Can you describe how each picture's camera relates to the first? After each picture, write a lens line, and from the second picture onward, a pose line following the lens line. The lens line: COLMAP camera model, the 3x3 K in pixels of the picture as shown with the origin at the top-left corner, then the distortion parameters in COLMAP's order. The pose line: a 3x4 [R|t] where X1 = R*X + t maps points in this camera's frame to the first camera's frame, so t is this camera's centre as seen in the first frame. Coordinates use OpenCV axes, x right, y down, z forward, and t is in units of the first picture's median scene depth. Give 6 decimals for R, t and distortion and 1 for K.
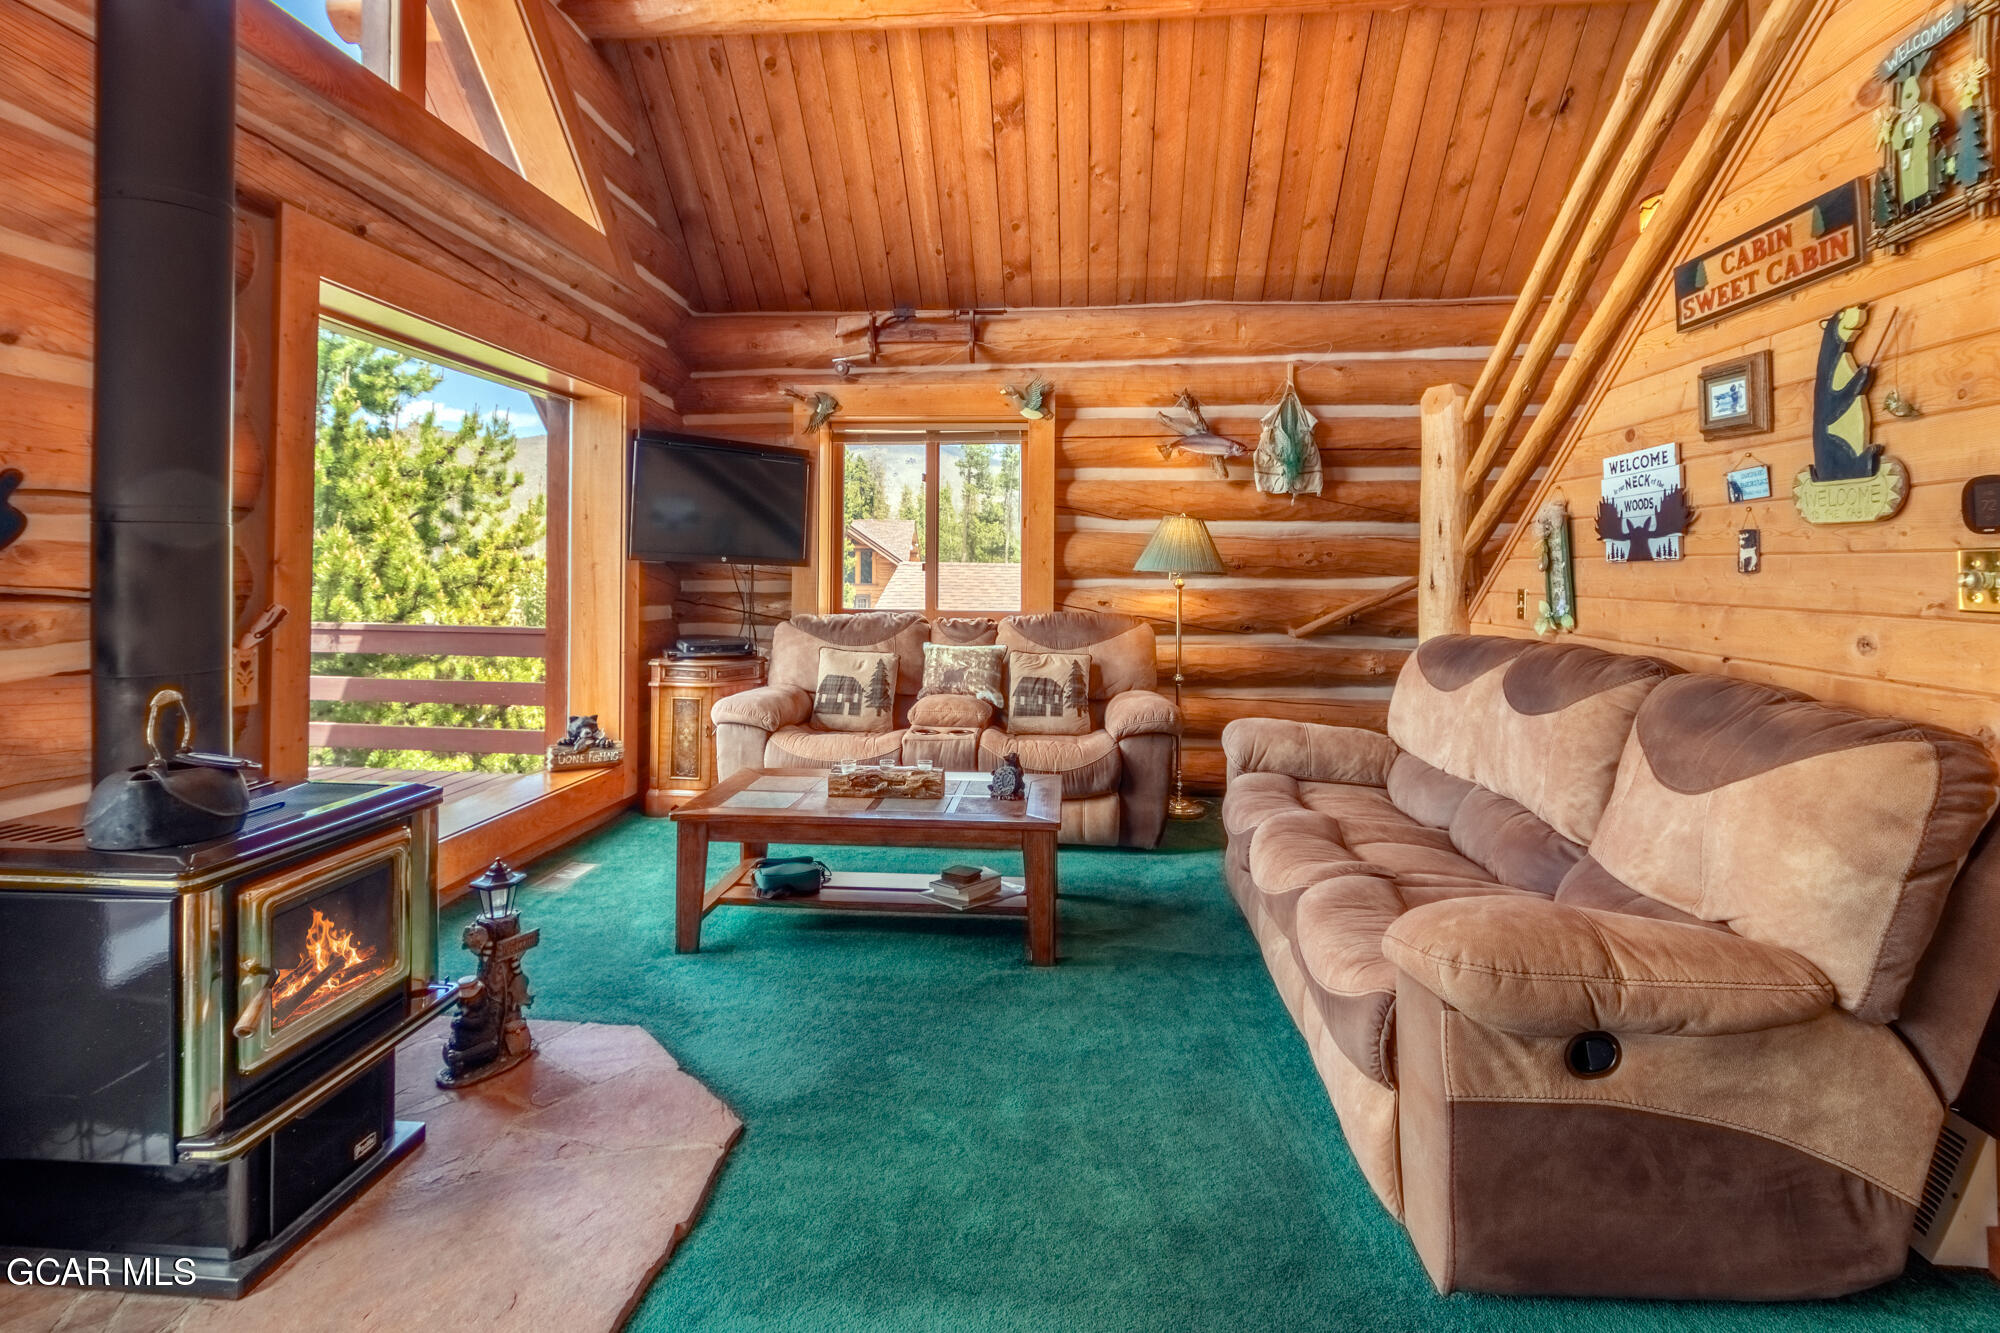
lens RADIAL K [[957.8, 0, 994.5], [0, 957.8, 576.8], [0, 0, 1]] dist [0.000569, -0.001027]
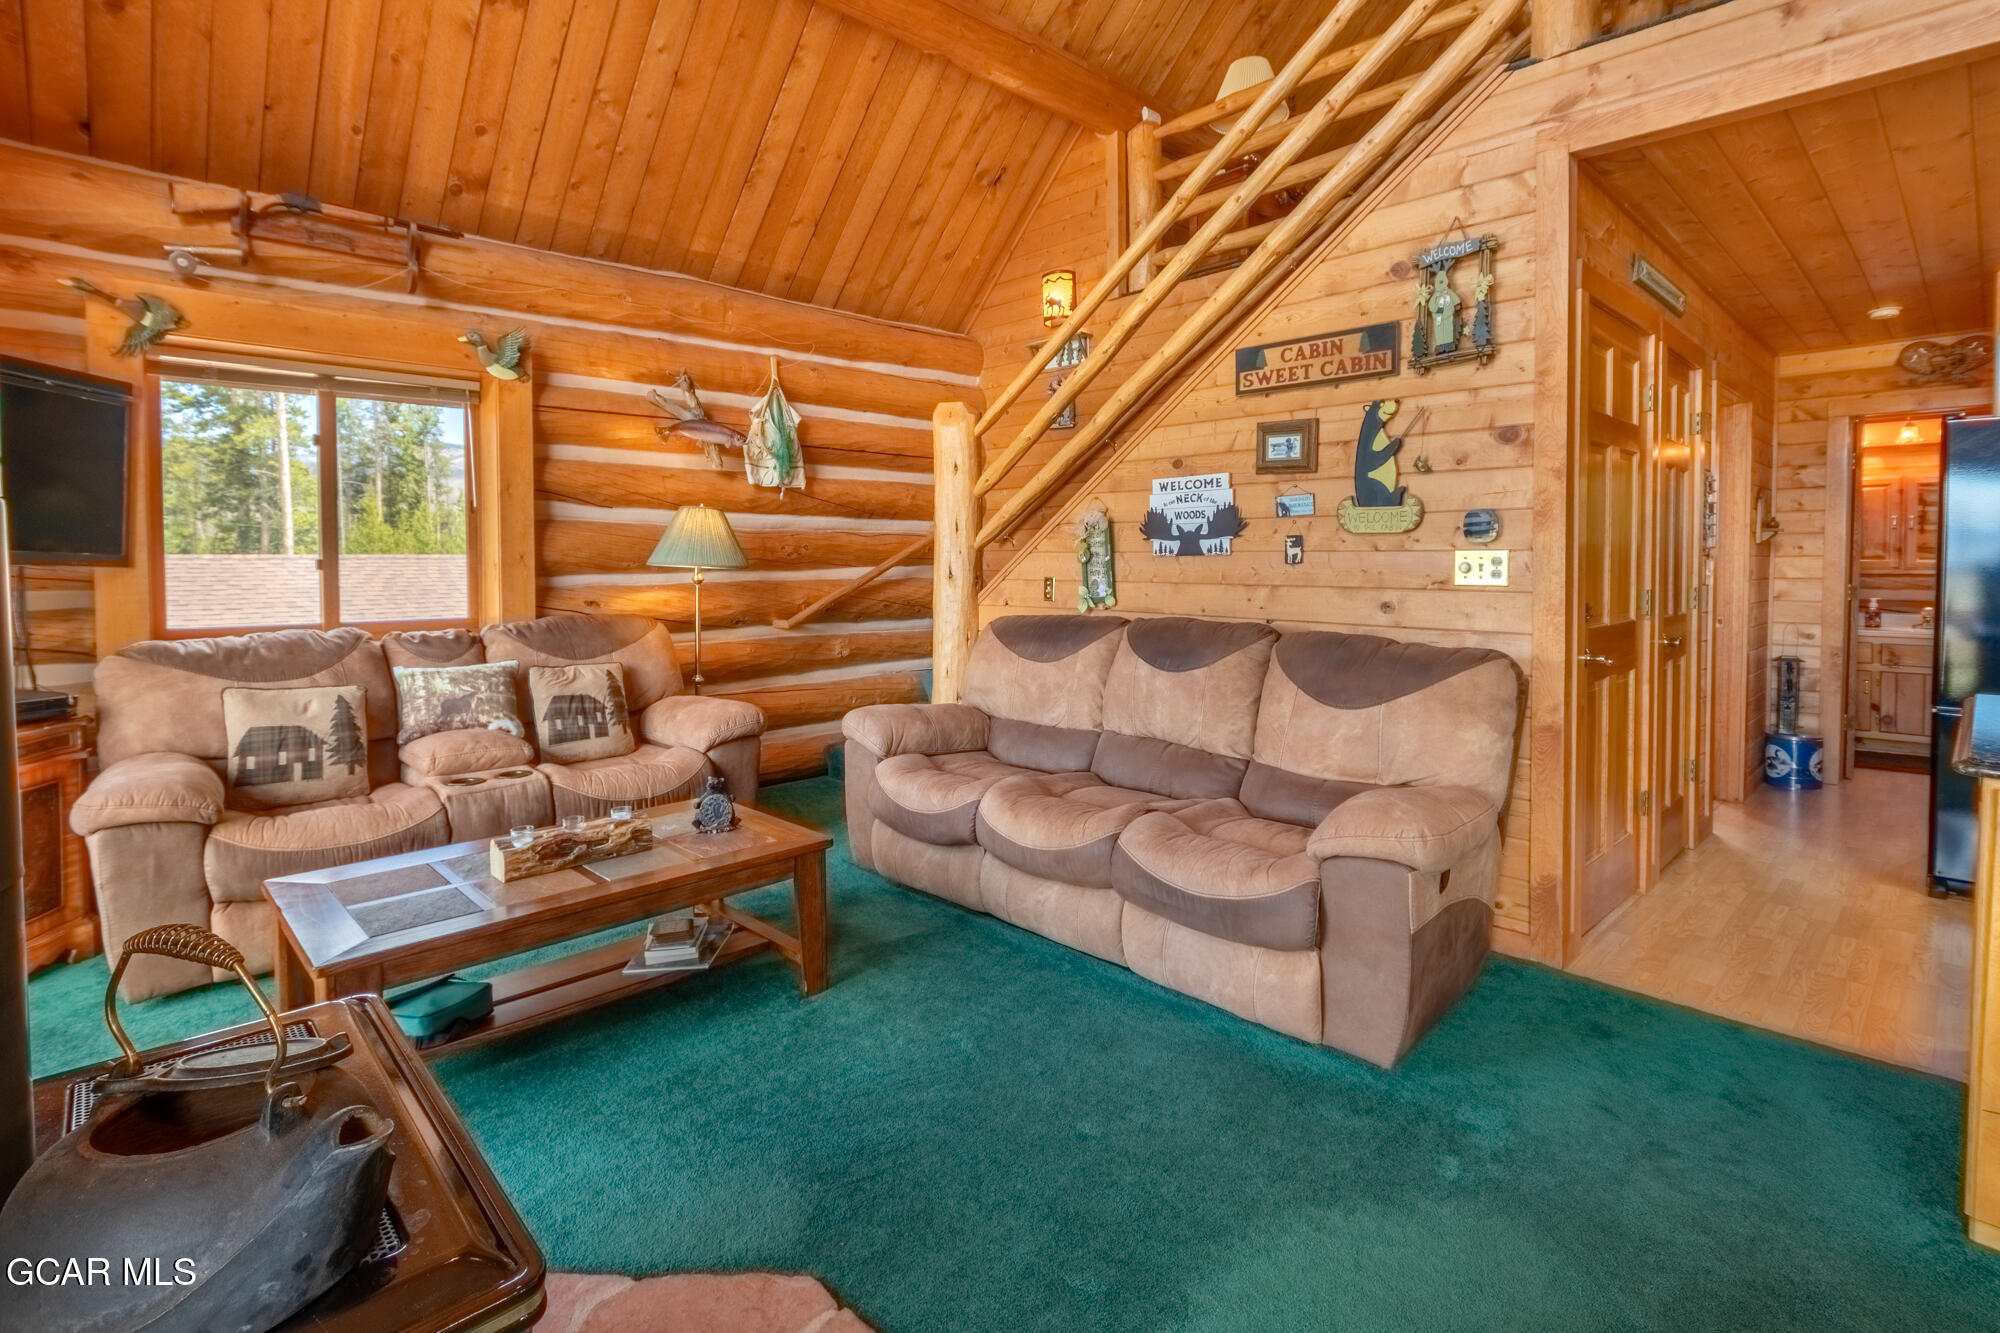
lens RADIAL K [[953.5, 0, 956.4], [0, 953.5, 621.4], [0, 0, 1]] dist [-0.005465, -0.001657]
pose [[0.667202, -0.059129, 0.742526, -0.343509], [0.013897, 0.997659, 0.066959, -0.010674], [-0.744747, -0.034357, 0.666462, 0.189634]]
